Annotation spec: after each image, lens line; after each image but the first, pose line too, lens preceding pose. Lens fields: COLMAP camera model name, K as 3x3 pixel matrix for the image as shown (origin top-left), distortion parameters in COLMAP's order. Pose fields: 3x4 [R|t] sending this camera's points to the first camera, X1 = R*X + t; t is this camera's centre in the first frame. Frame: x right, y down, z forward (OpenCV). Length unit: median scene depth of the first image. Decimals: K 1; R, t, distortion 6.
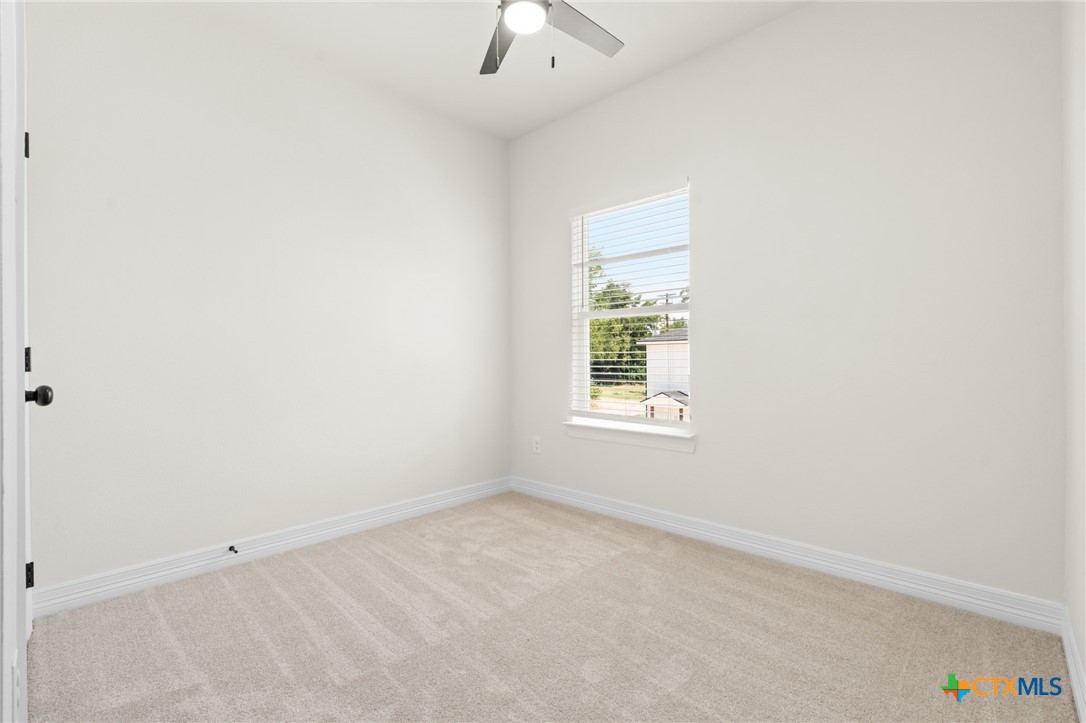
lens RADIAL K [[487.2, 0, 540.9], [0, 487.2, 362.3], [0, 0, 1]] dist [-0.002915, 0.001520]
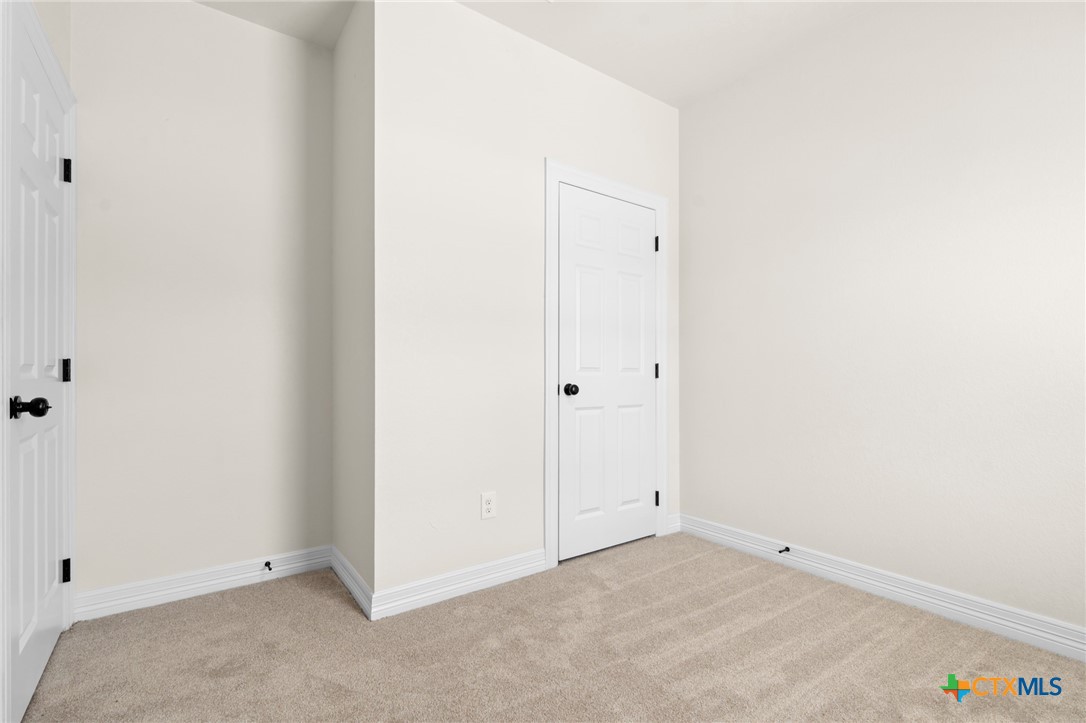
lens RADIAL K [[487.2, 0, 540.9], [0, 487.2, 362.3], [0, 0, 1]] dist [-0.002915, 0.001520]
pose [[-0.185081, -0.018602, -0.982547, 0.577961], [-0.002722, 0.999827, -0.018417, -0.002472], [0.982719, -0.000735, -0.185100, 0.760584]]
